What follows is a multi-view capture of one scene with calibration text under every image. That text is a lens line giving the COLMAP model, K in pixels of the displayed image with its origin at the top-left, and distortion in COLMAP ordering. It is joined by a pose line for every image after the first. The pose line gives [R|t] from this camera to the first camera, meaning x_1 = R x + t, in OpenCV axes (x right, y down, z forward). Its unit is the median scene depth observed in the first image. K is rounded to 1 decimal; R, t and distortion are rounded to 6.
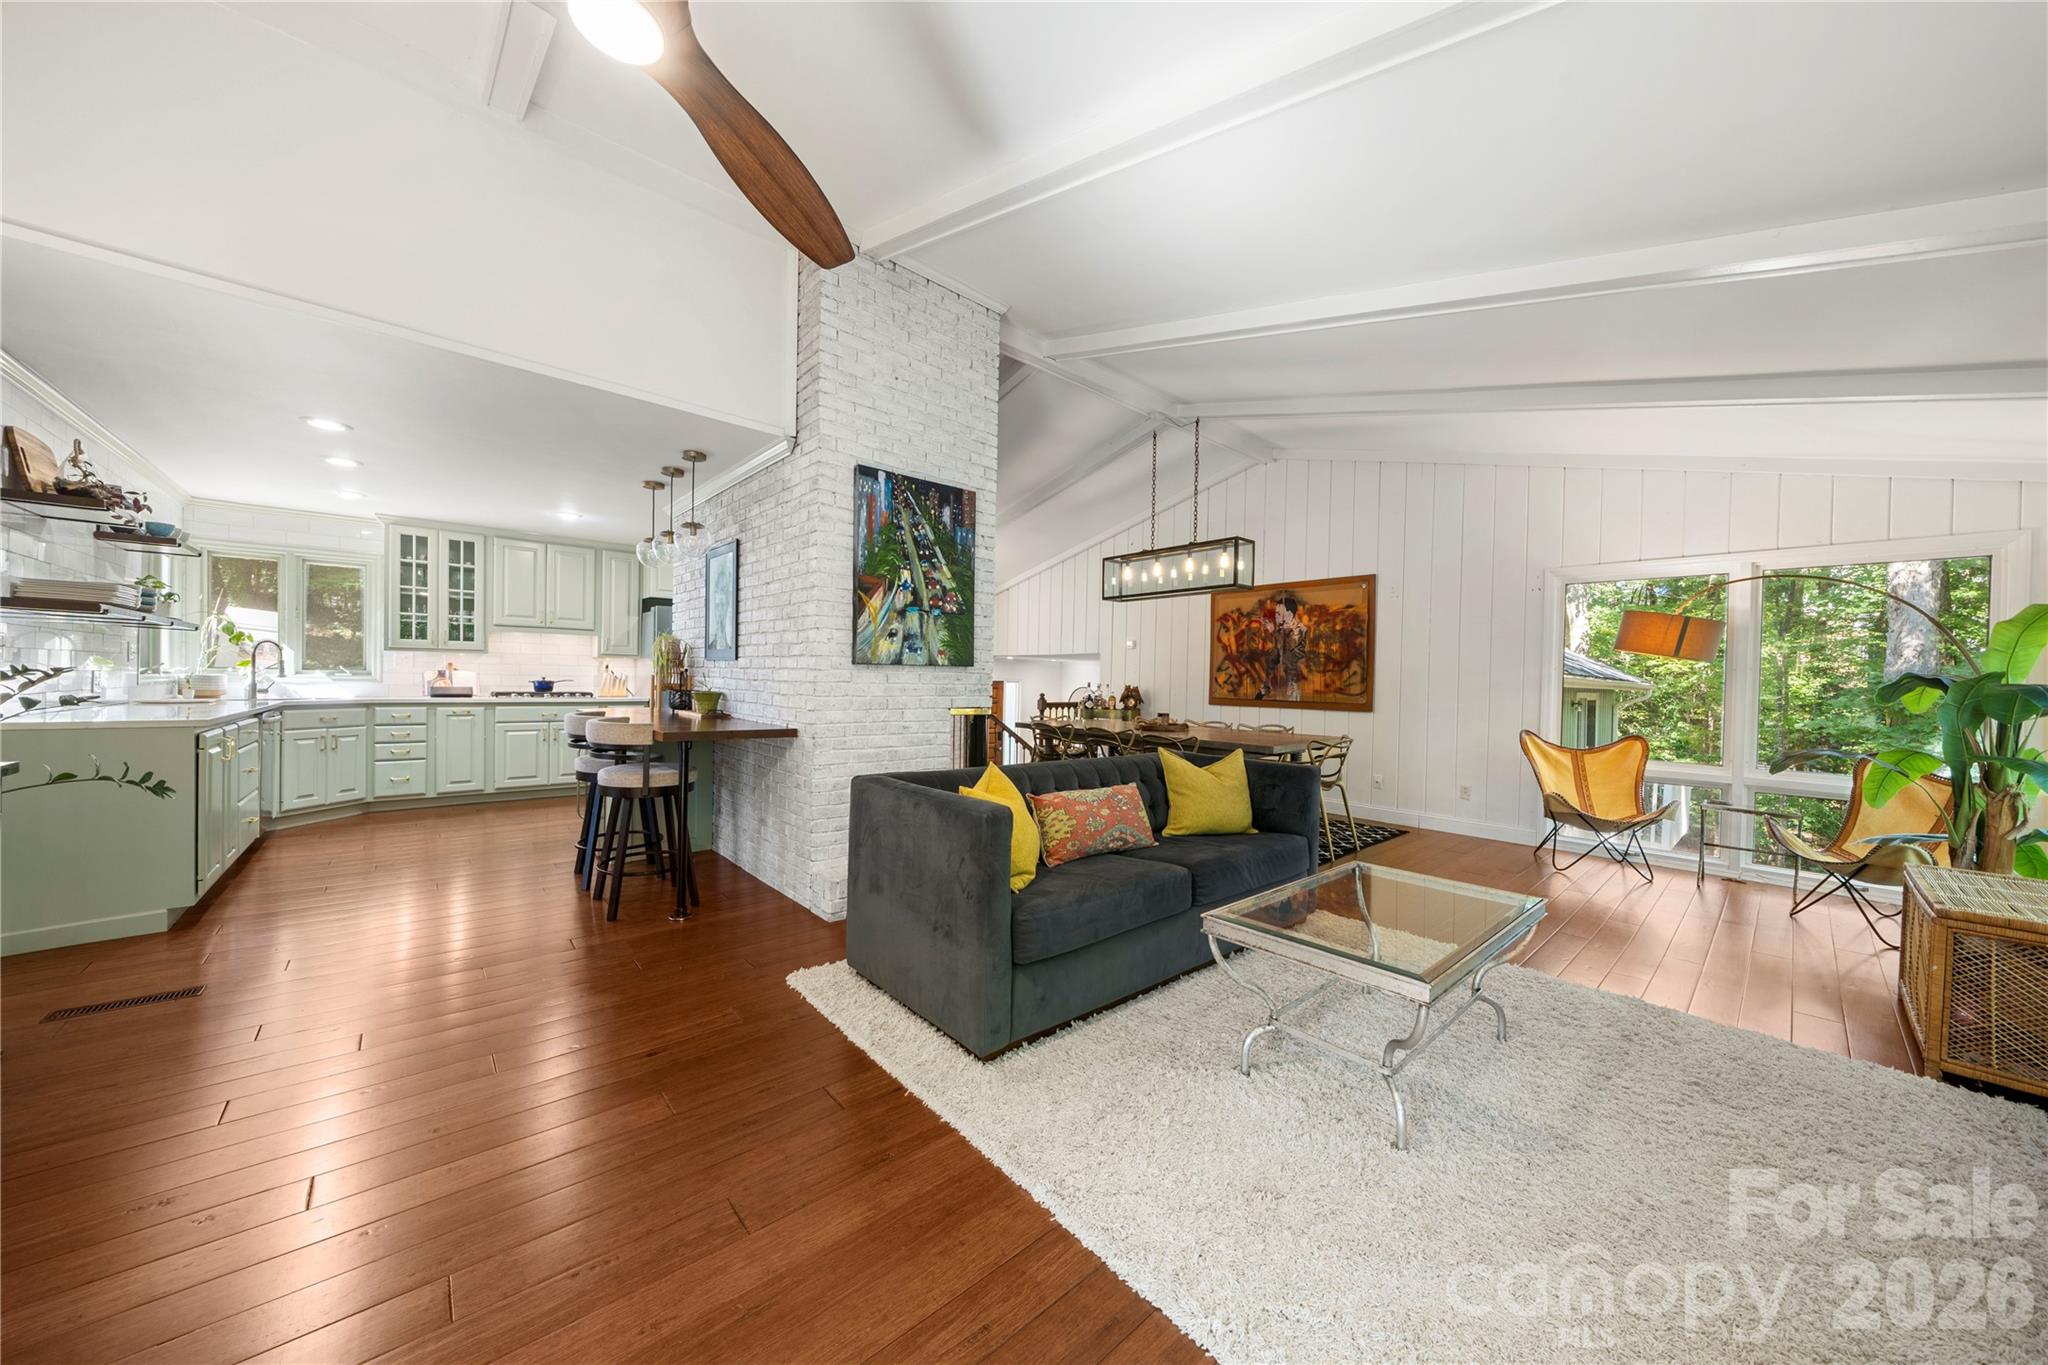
lens RADIAL K [[693.3, 0, 1023.8], [0, 693.3, 687.7], [0, 0, 1]] dist [-0.001118, -0.000011]
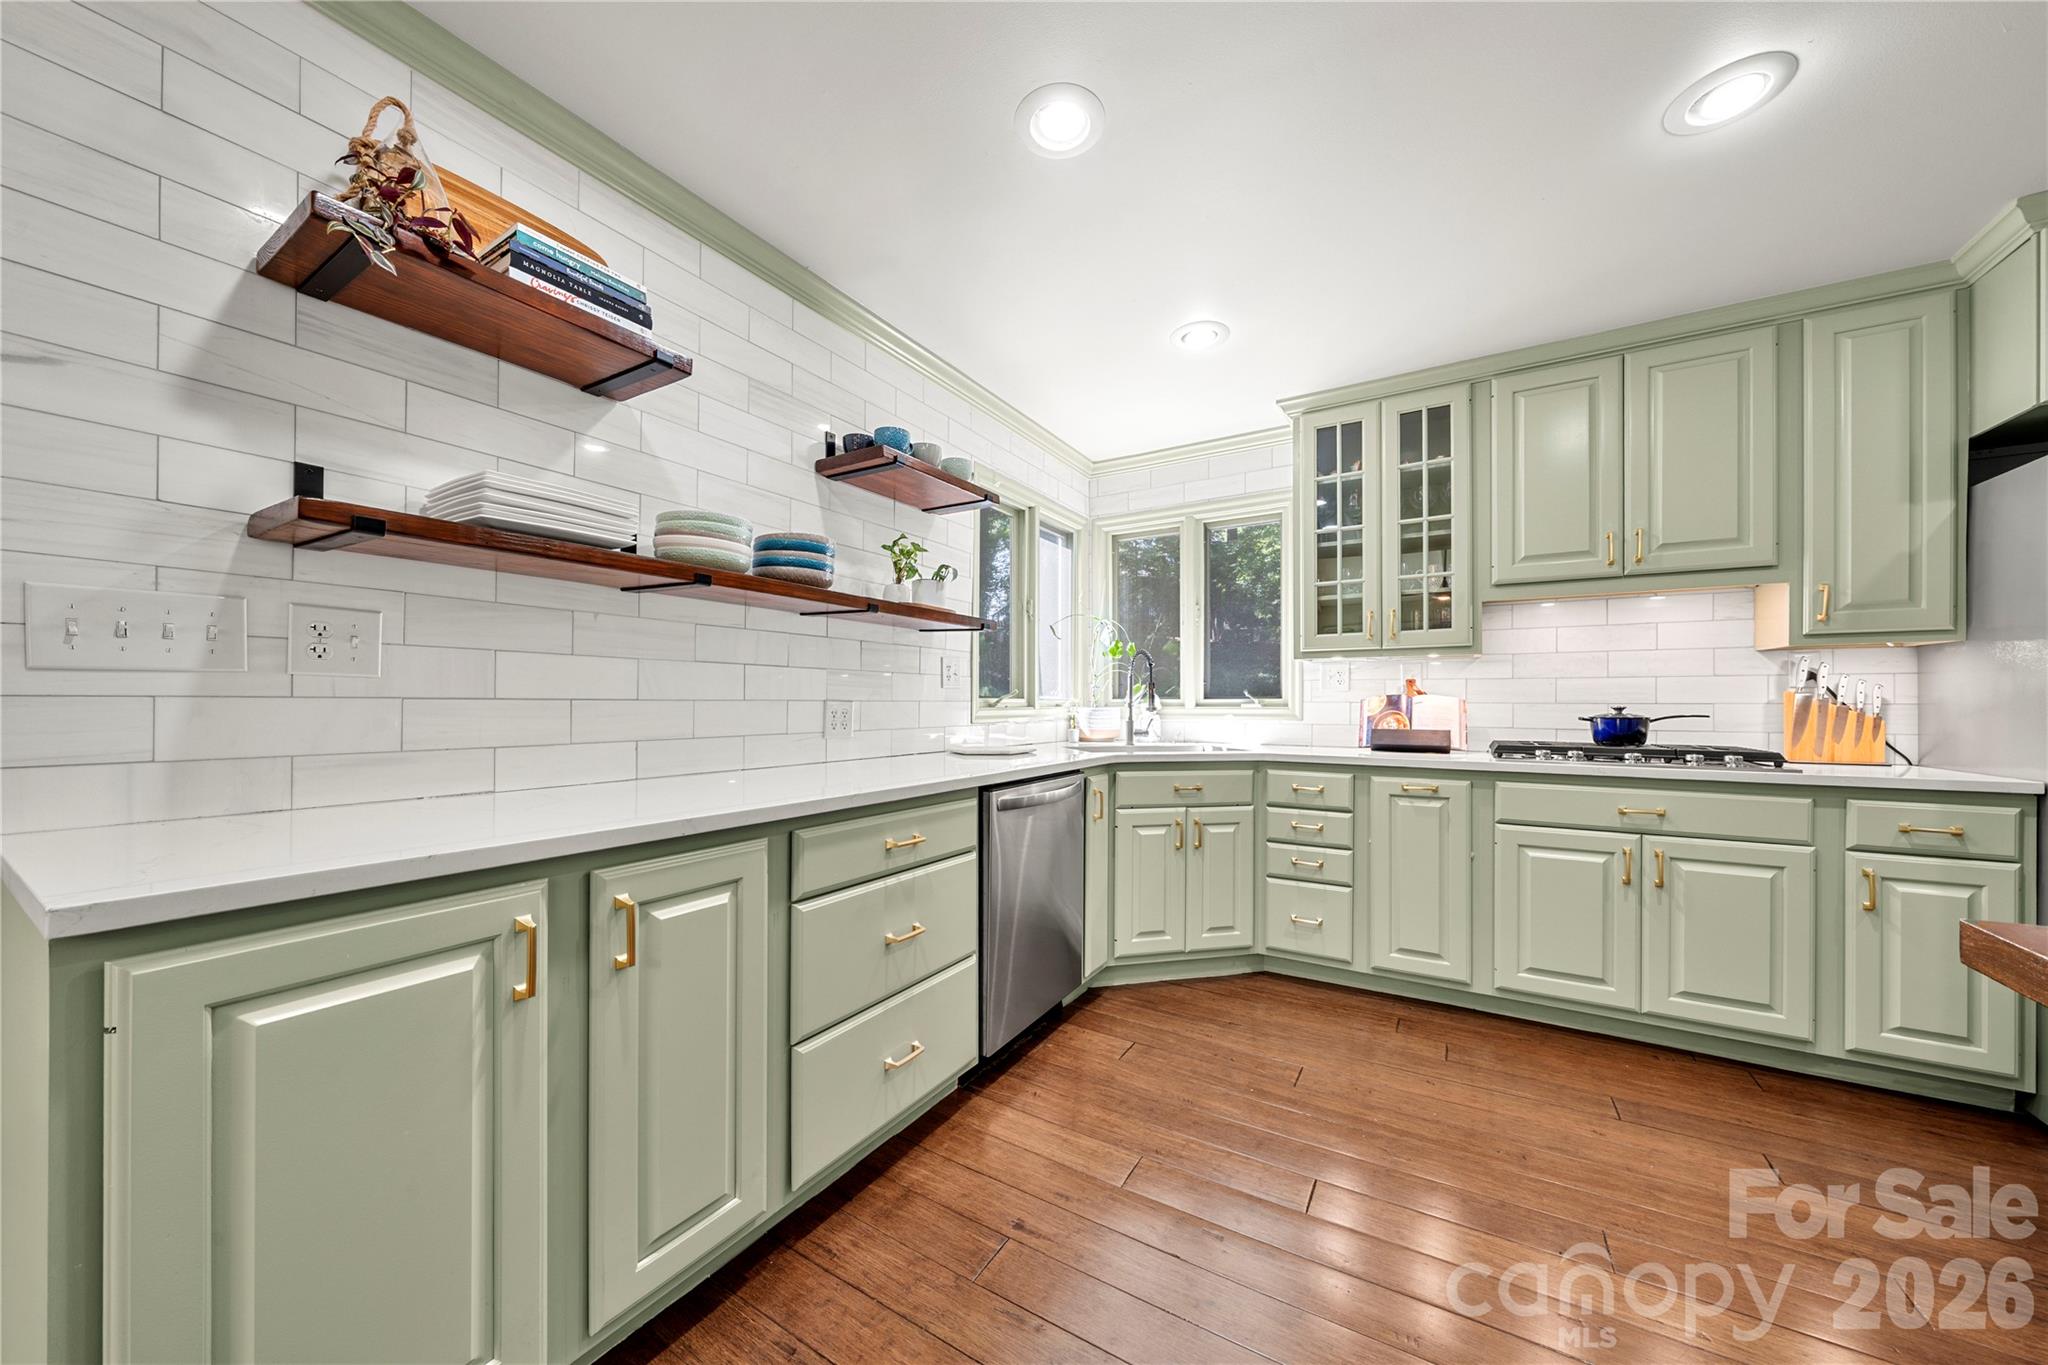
lens RADIAL K [[718.0, 0, 1017.0], [0, 718.0, 699.6], [0, 0, 1]] dist [-0.002152, -0.000286]
pose [[0.289504, -0.020384, -0.956960, -0.447375], [-0.006277, 0.999711, -0.023193, -0.008972], [0.957156, 0.012721, 0.289293, 0.618273]]
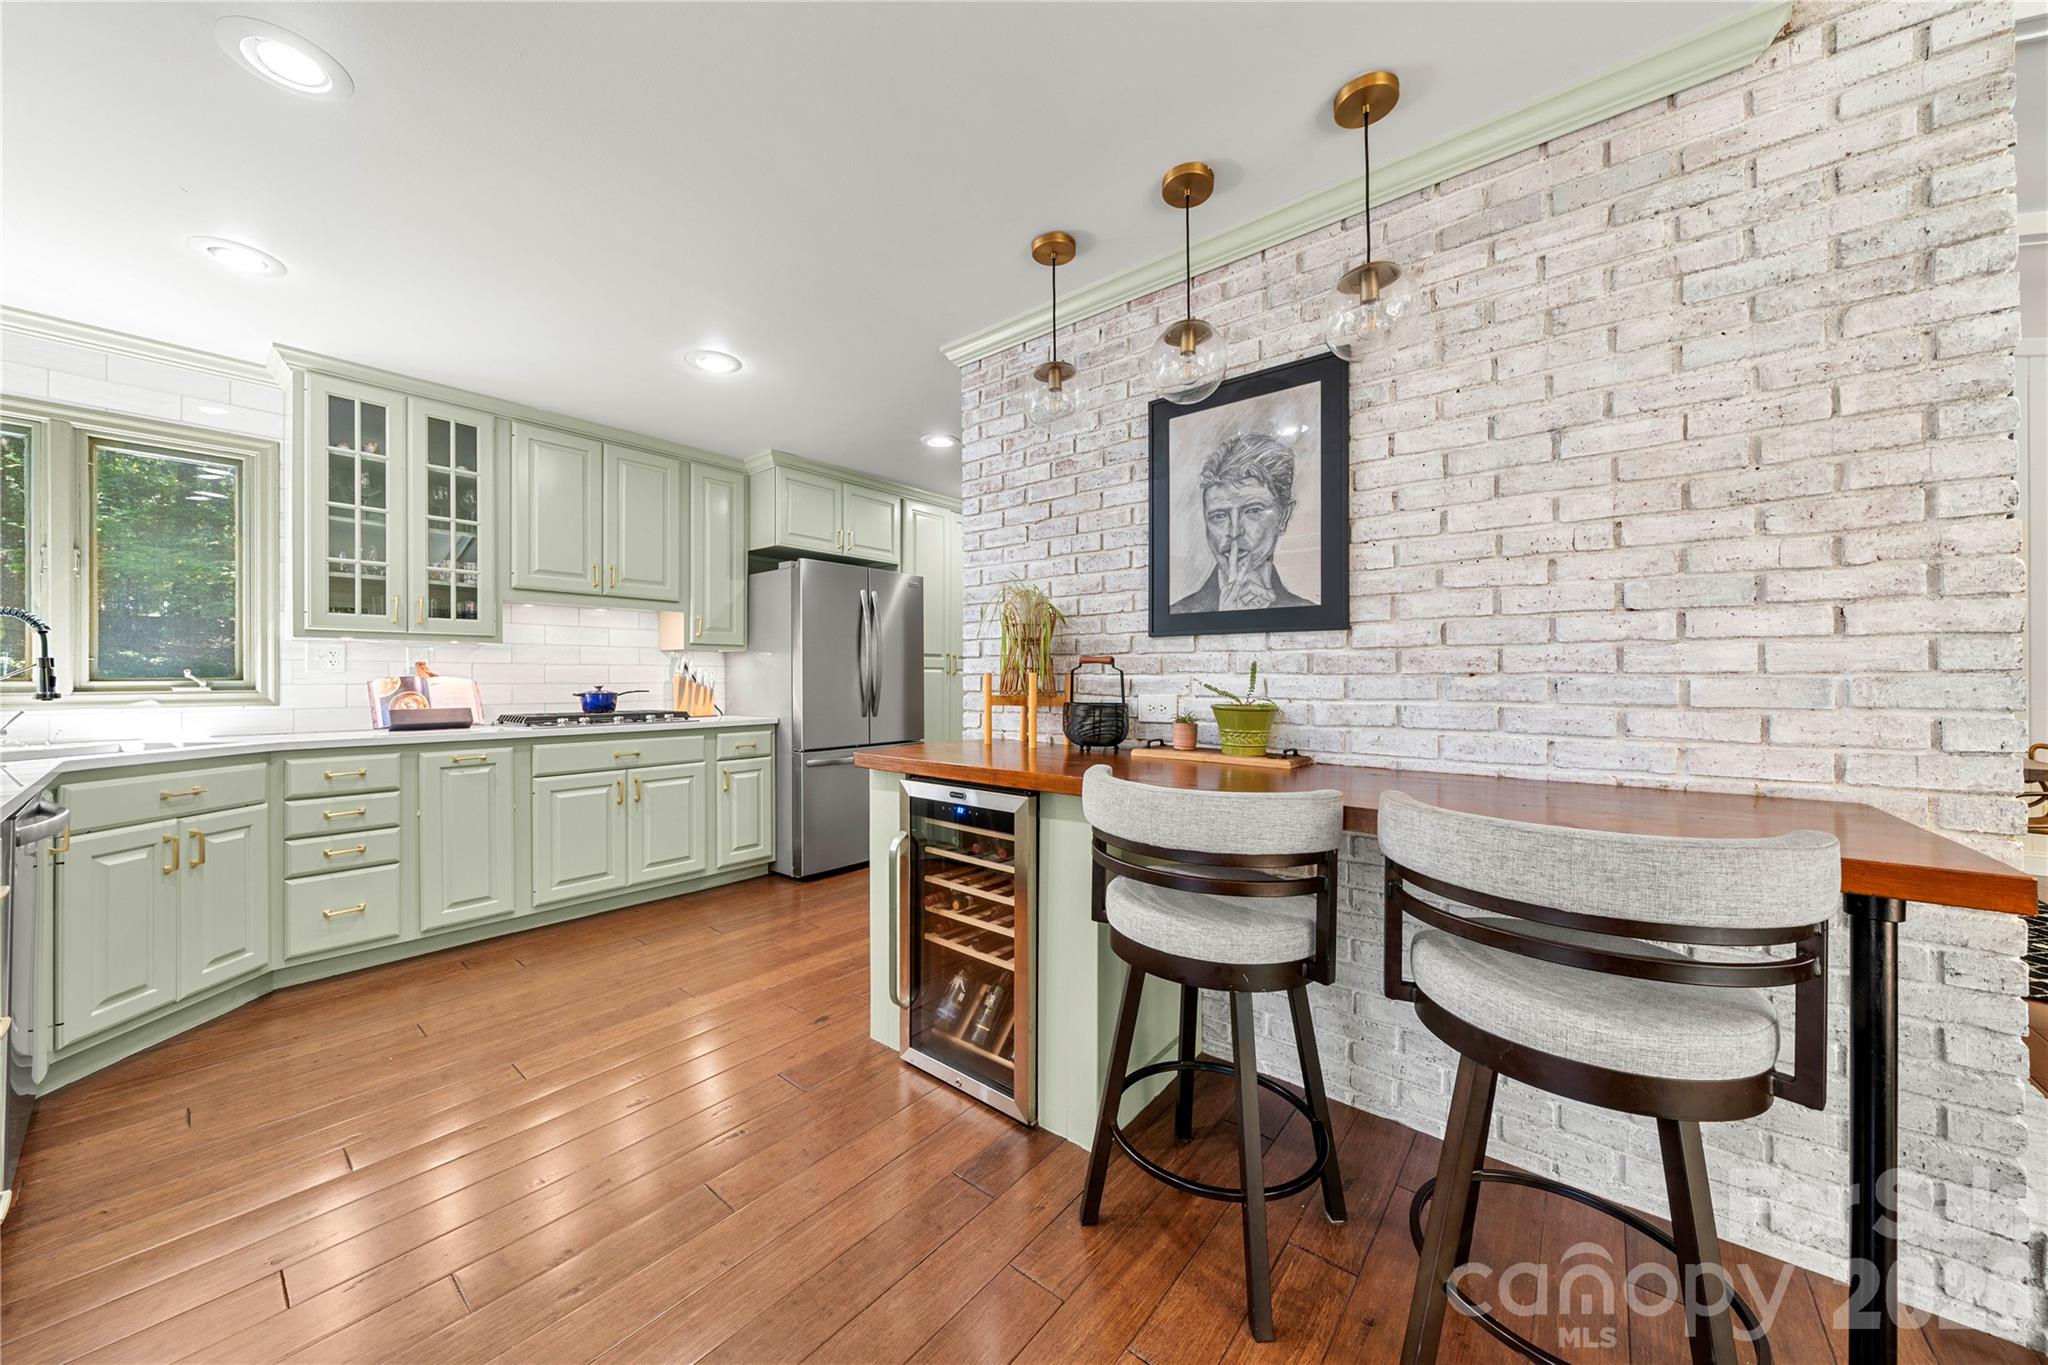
lens RADIAL K [[702.5, 0, 1017.1], [0, 702.5, 677.7], [0, 0, 1]] dist [-0.002087, -0.000163]
pose [[0.988764, -0.021122, 0.147986, -0.487569], [0.022863, 0.999688, -0.010075, -0.009481], [-0.147727, 0.013346, 0.988938, 0.436327]]
